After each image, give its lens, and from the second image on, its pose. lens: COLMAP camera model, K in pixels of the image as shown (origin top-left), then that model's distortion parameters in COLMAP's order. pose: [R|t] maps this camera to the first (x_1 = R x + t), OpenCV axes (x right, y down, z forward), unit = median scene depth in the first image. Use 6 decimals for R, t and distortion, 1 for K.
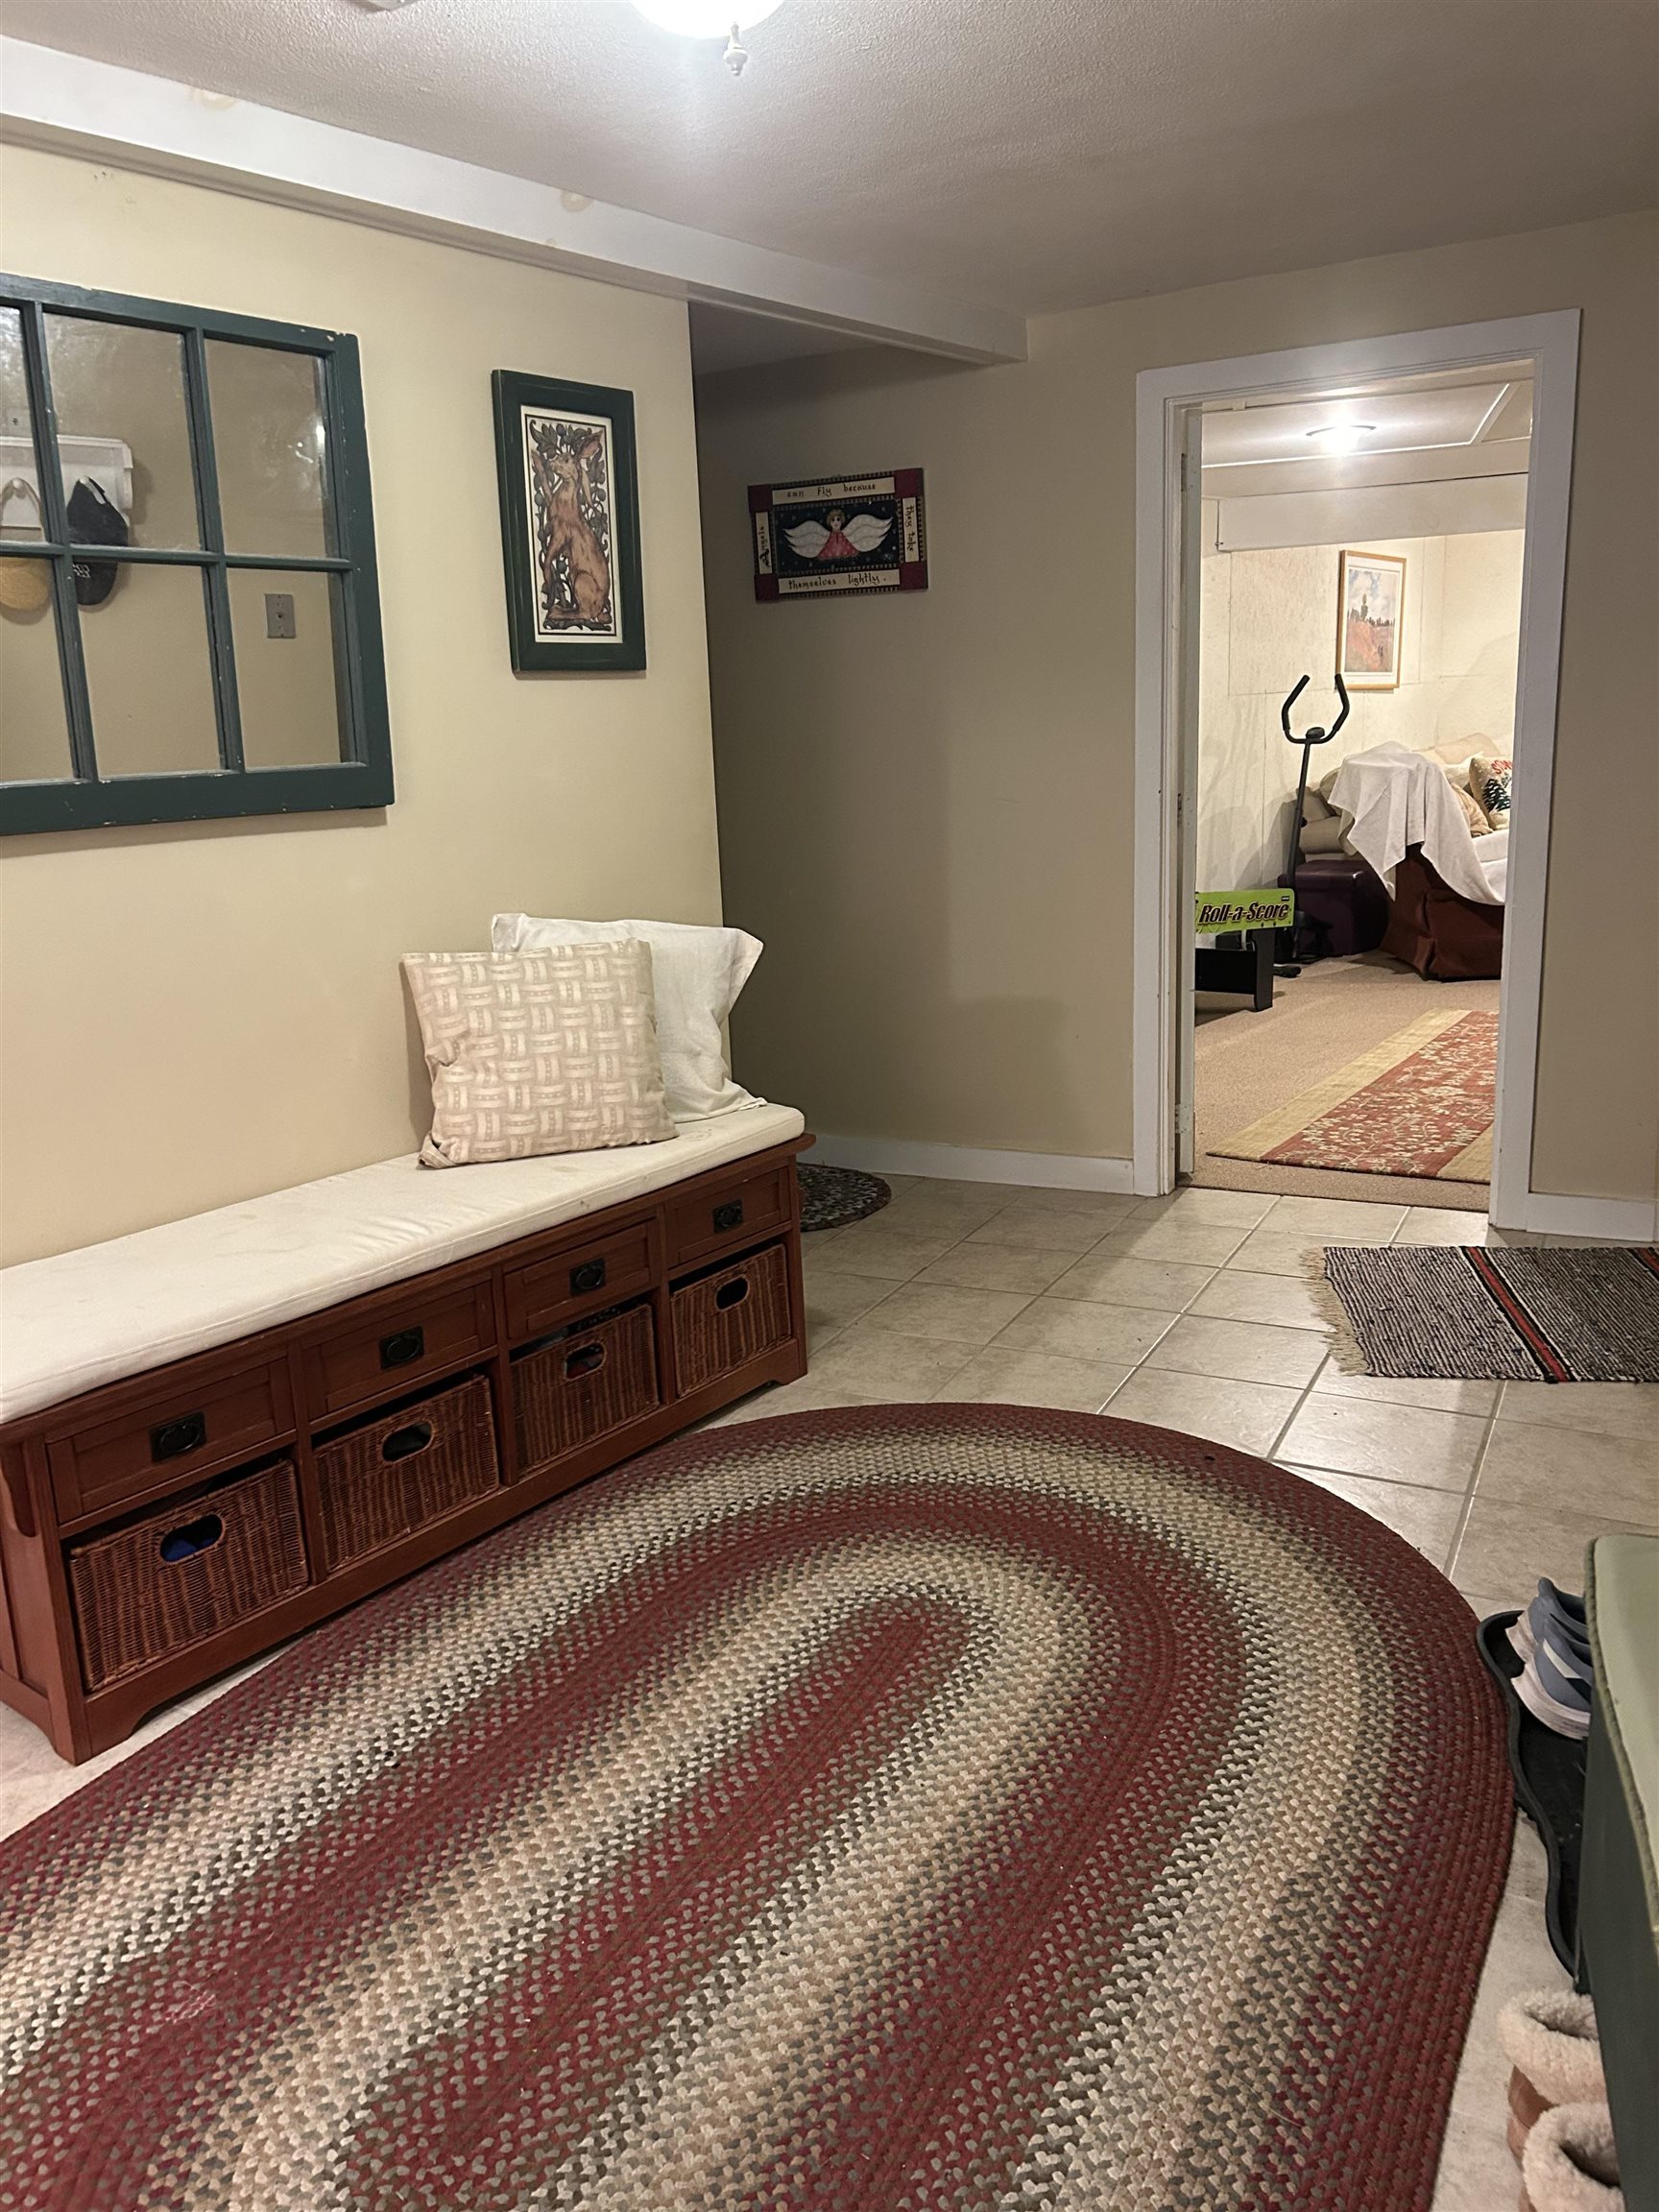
lens RADIAL K [[1667.2, 0, 823.8], [0, 1667.2, 1096.7], [0, 0, 1]] dist [0.047292, -0.046543]
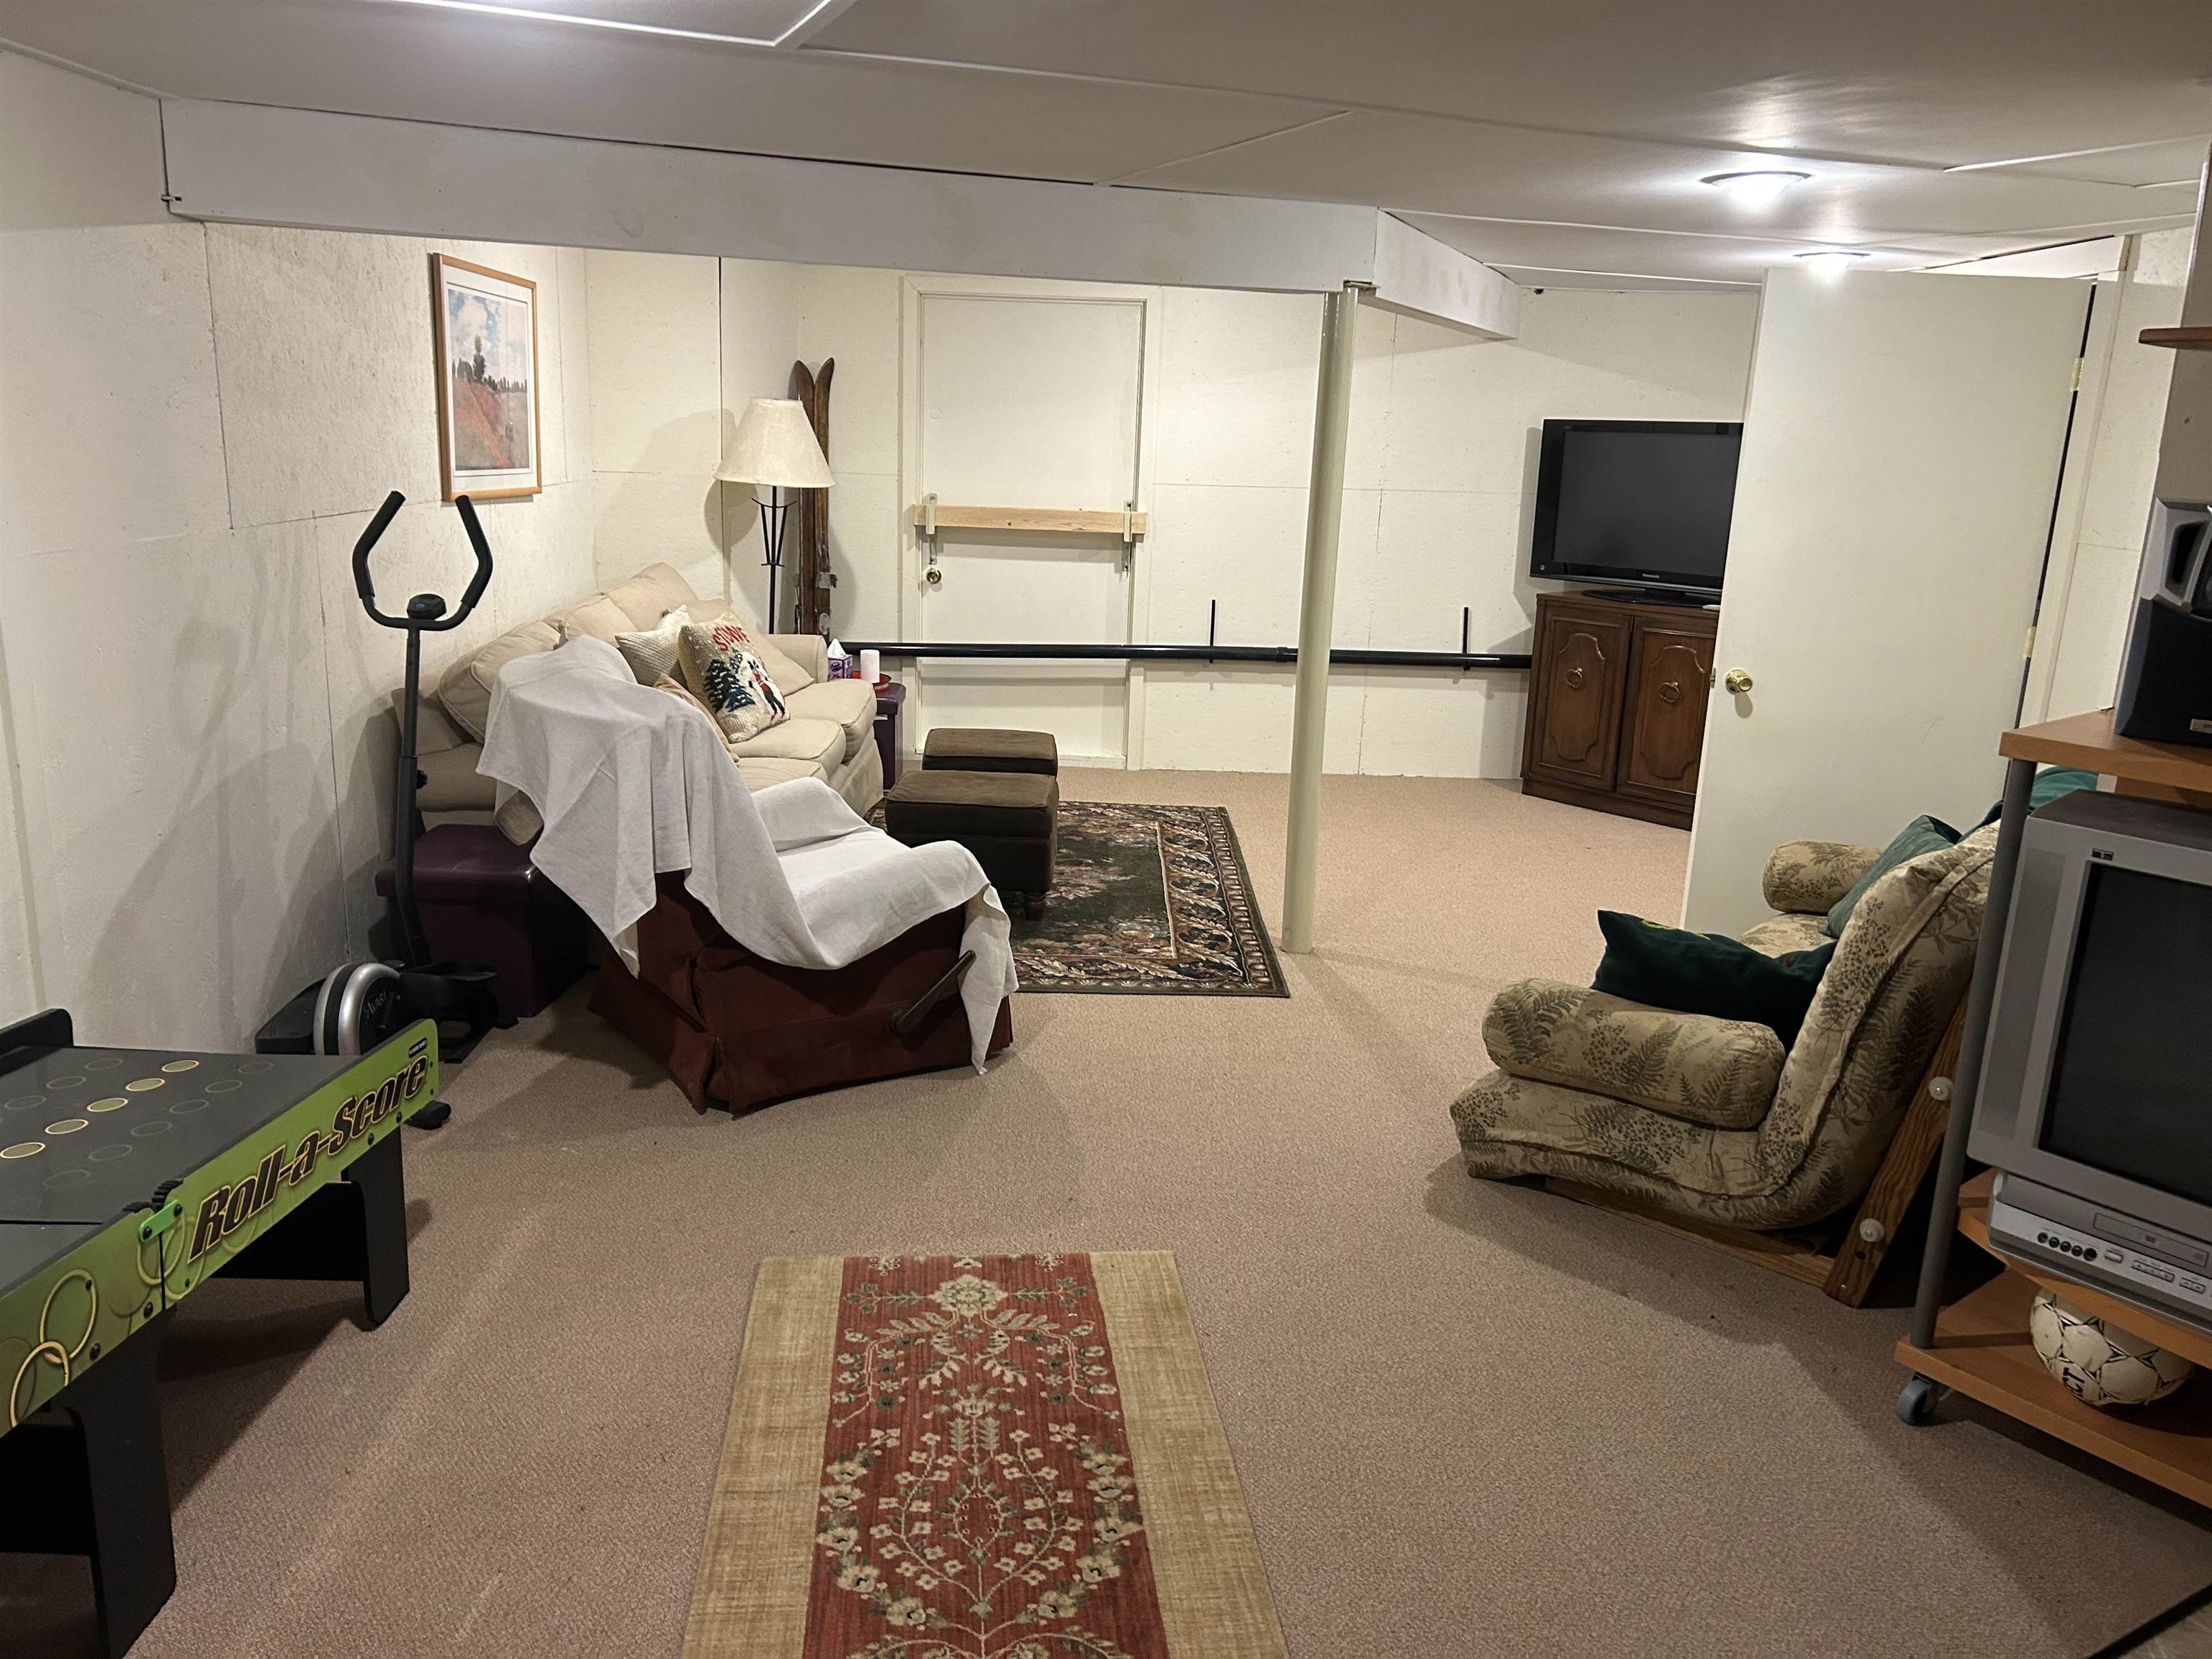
lens RADIAL K [[1667.2, 0, 1103.3], [0, 1667.2, 829.7], [0, 0, 1]] dist [0.047292, -0.046543]
pose [[0.768556, -0.084099, 0.634231, 0.120054], [0.076619, 0.996287, 0.039262, -0.152610], [-0.635178, 0.018419, 0.772146, 0.471038]]
